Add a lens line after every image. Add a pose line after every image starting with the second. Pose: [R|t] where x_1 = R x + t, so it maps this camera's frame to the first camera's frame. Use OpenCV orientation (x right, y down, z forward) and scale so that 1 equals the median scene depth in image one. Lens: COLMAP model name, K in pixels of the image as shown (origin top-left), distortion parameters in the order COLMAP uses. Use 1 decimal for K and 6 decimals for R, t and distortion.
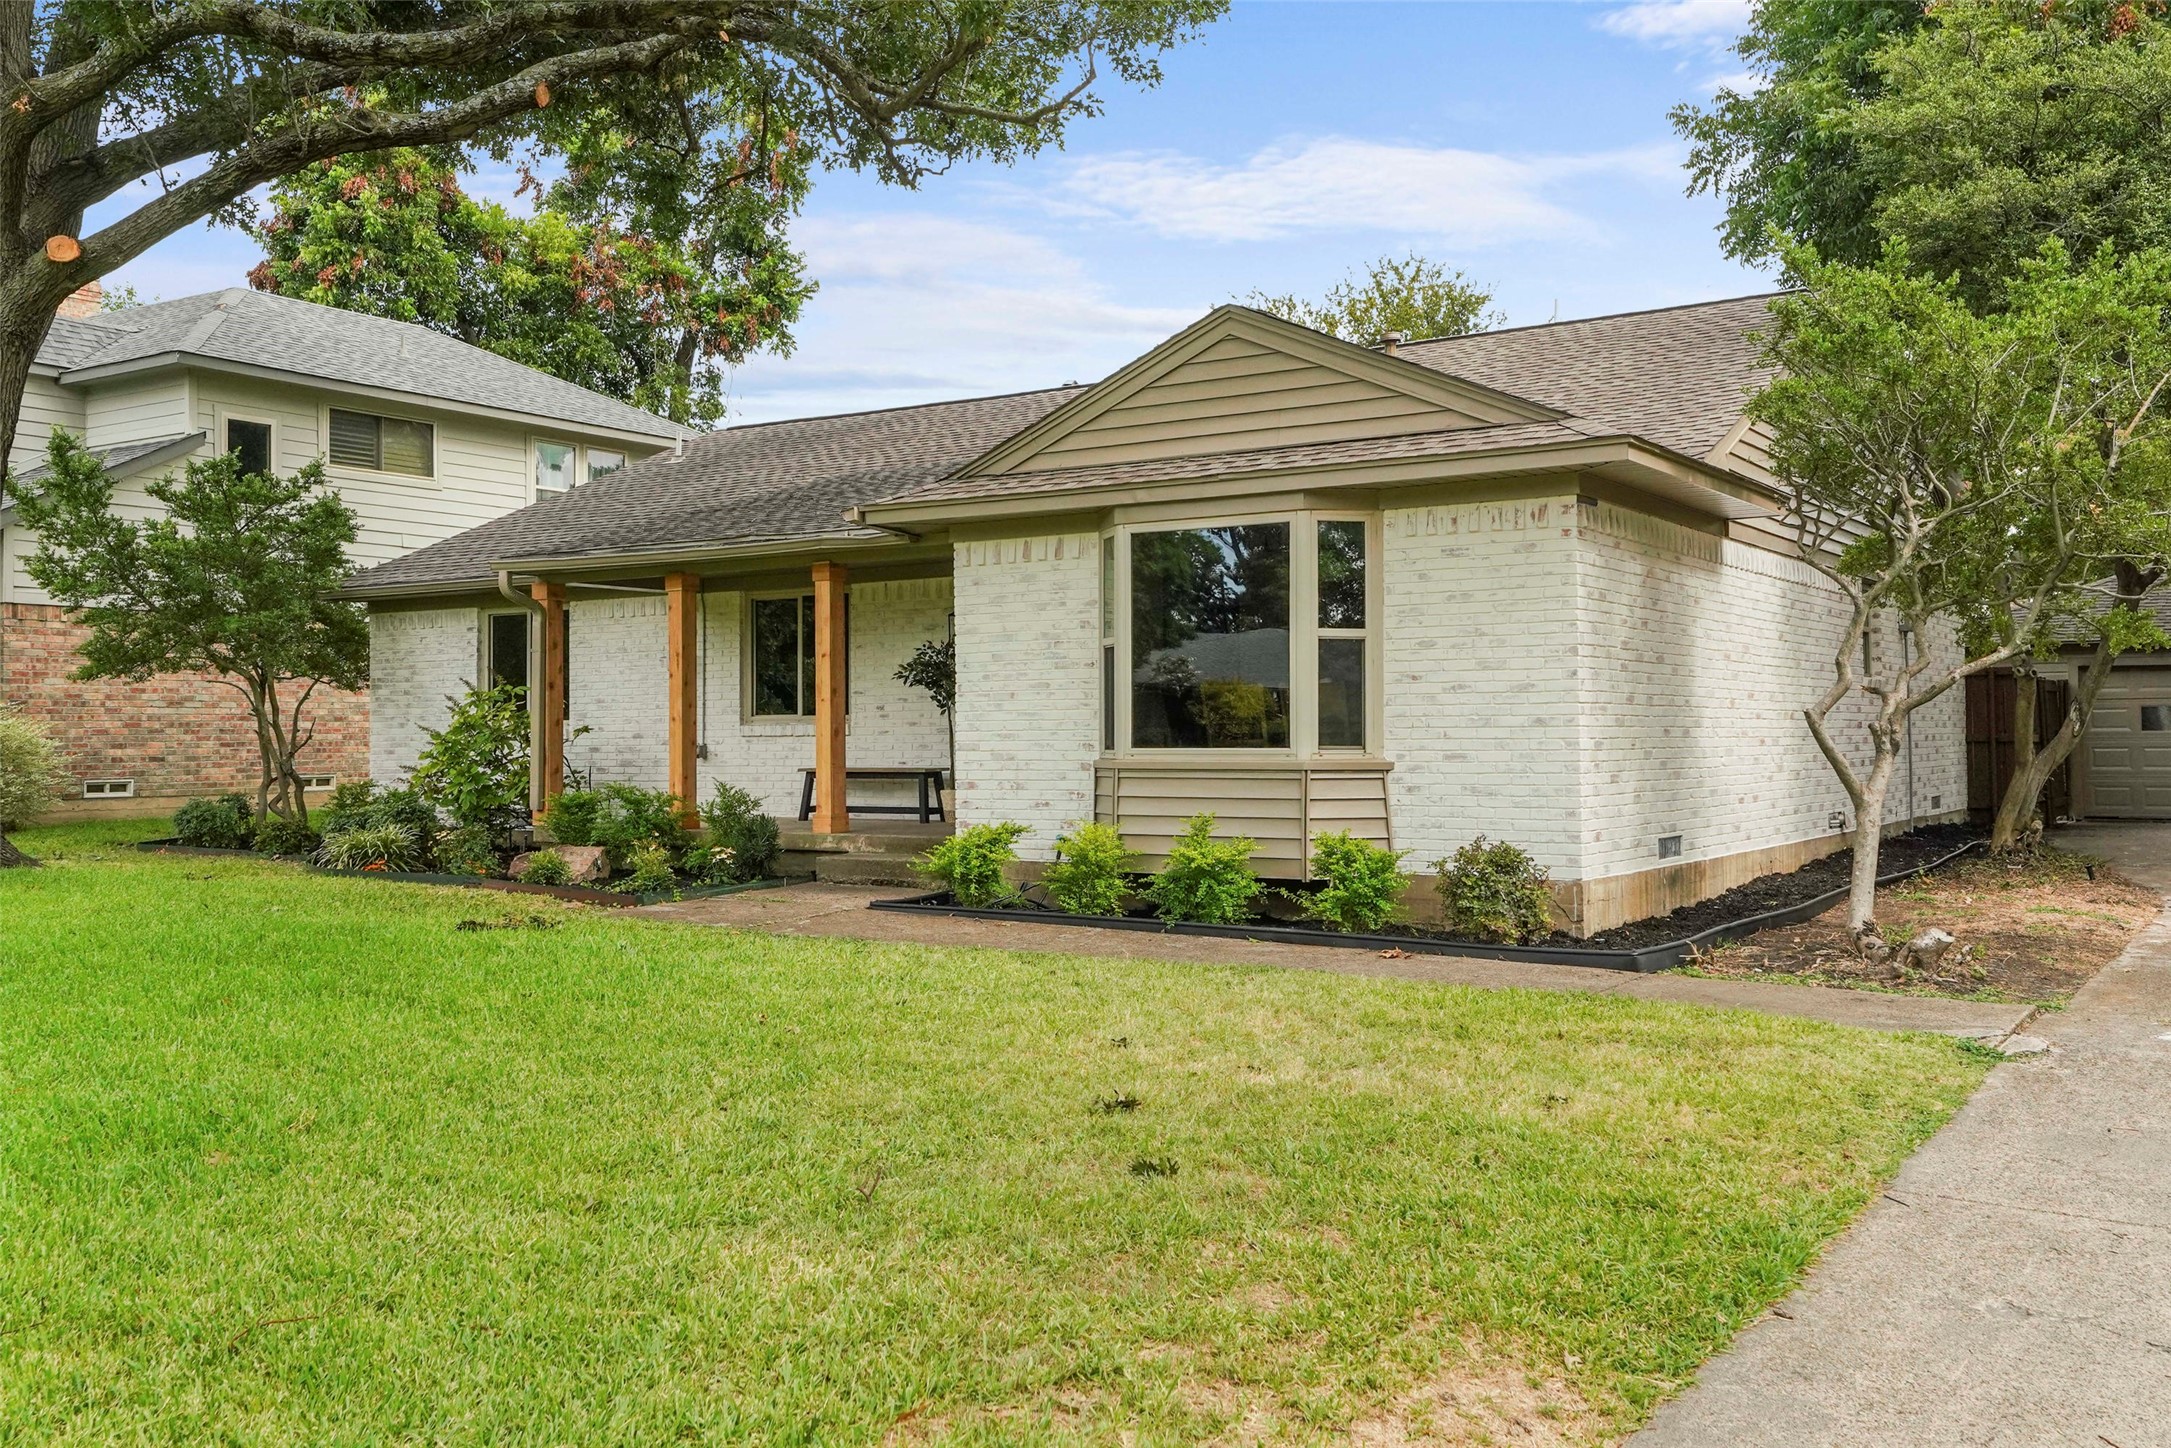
lens RADIAL K [[1951.0, 0, 1085.5], [0, 1951.0, 724.0], [0, 0, 1]] dist [0.052622, -0.000272]
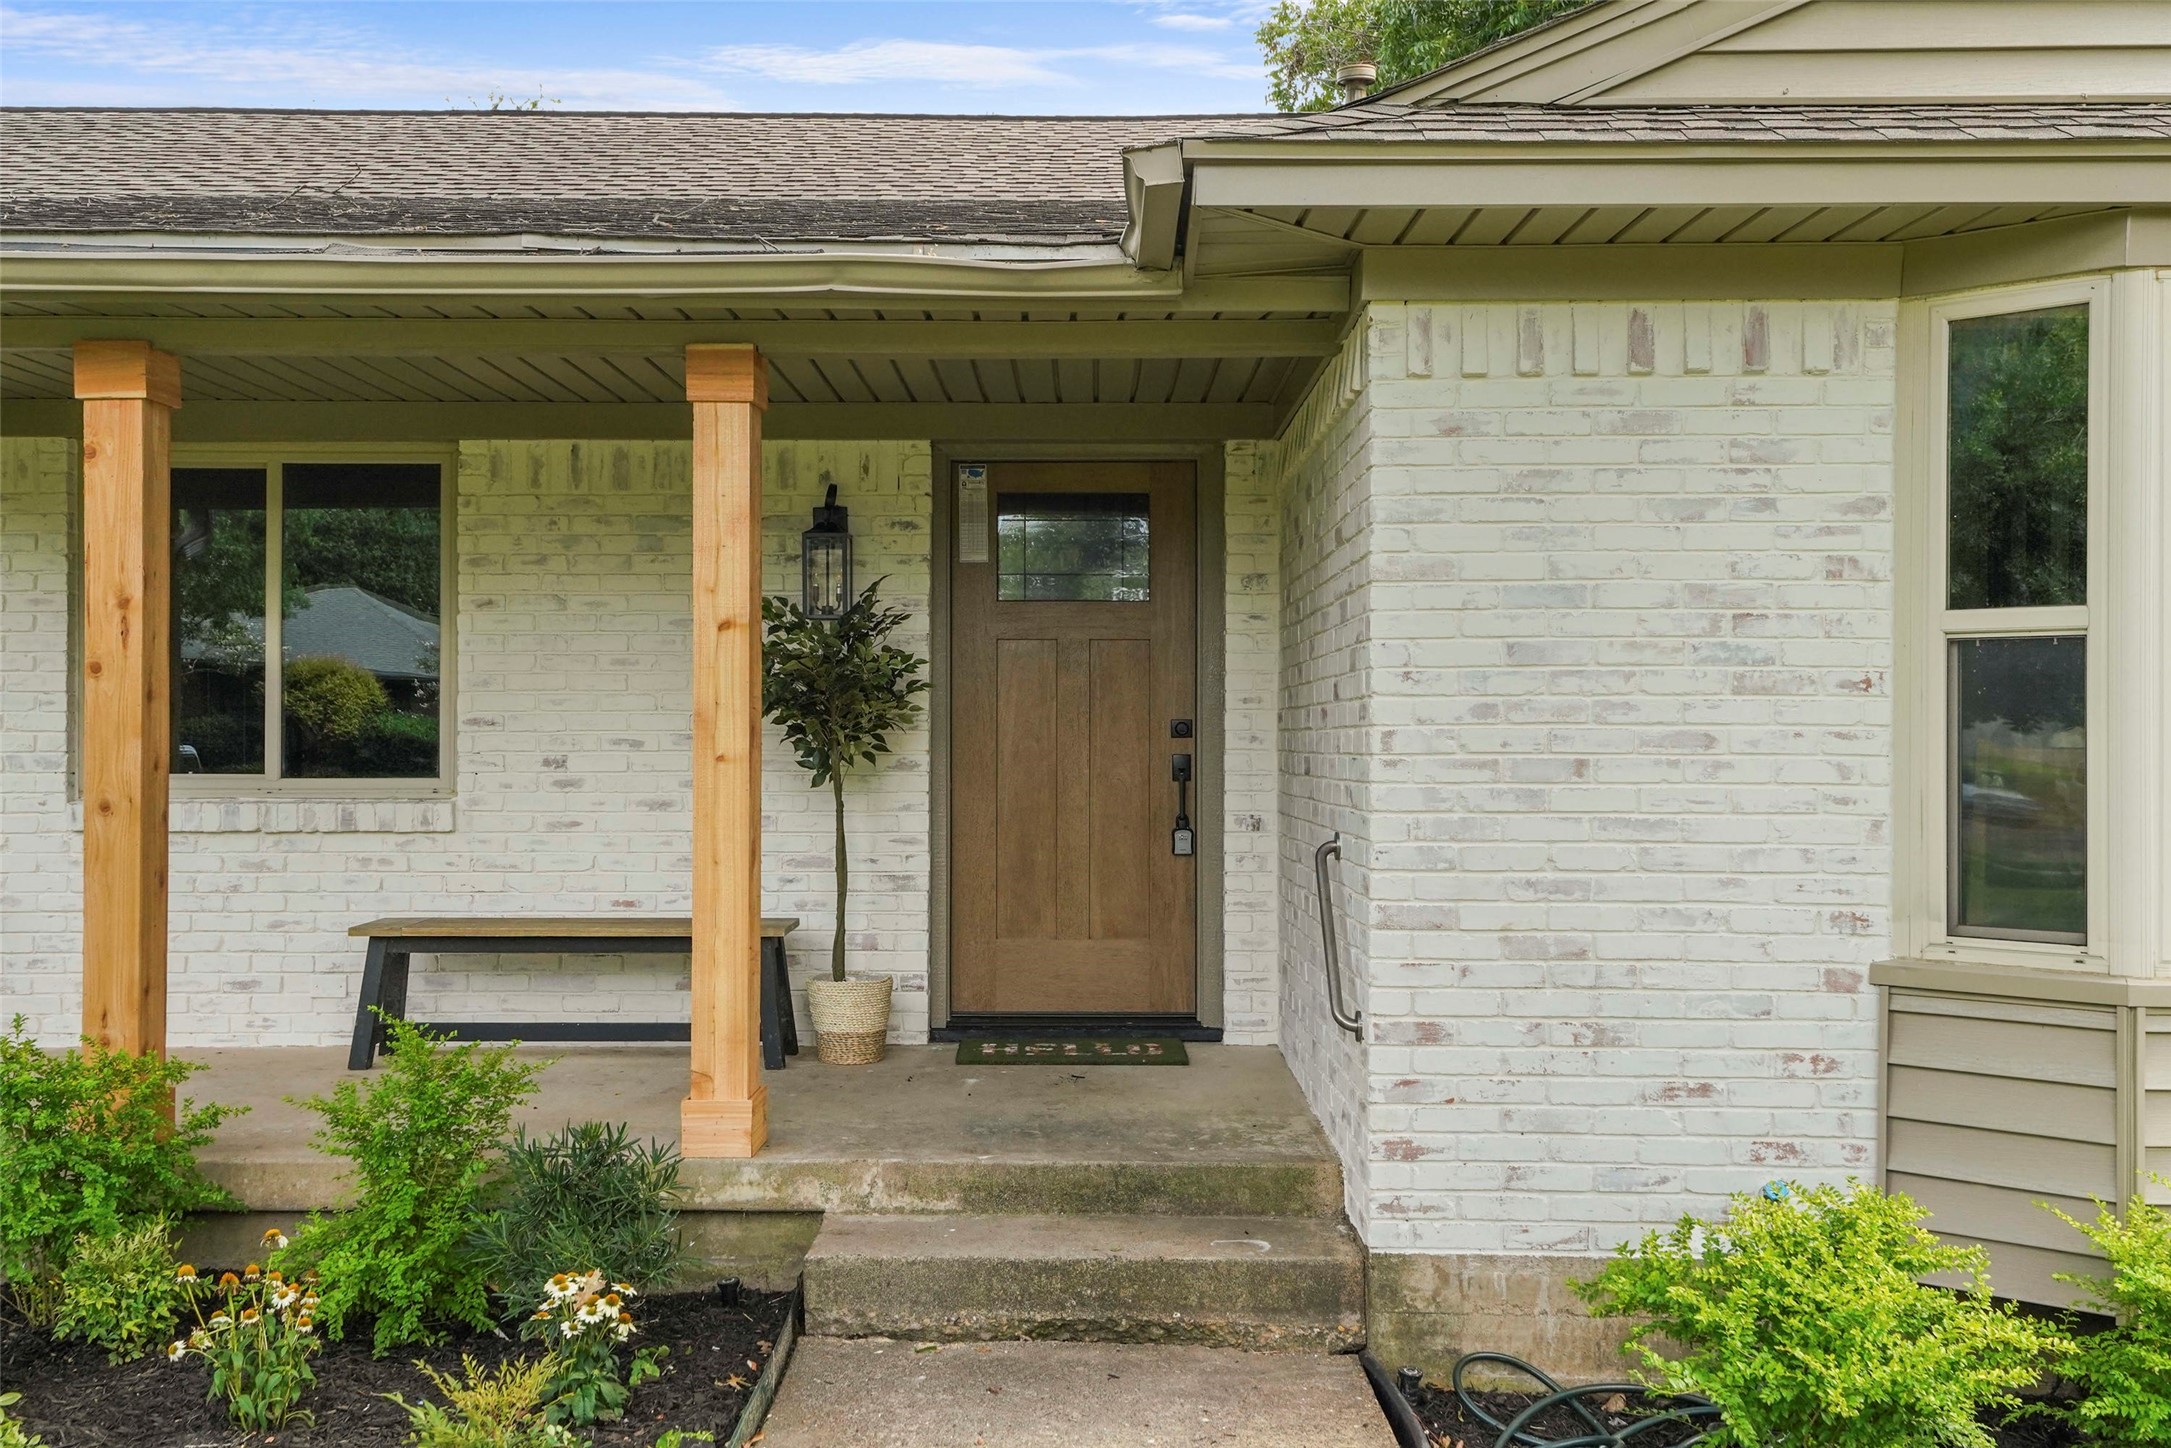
lens RADIAL K [[2201.7, 0, 1085.5], [0, 2201.7, 724.0], [0, 0, 1]] dist [0.002114, 0.001591]
pose [[0.853554, 0.004794, 0.520983, -0.288011], [-0.009115, 0.999942, 0.005732, -0.021843], [-0.520925, -0.009641, 0.853548, 0.667080]]
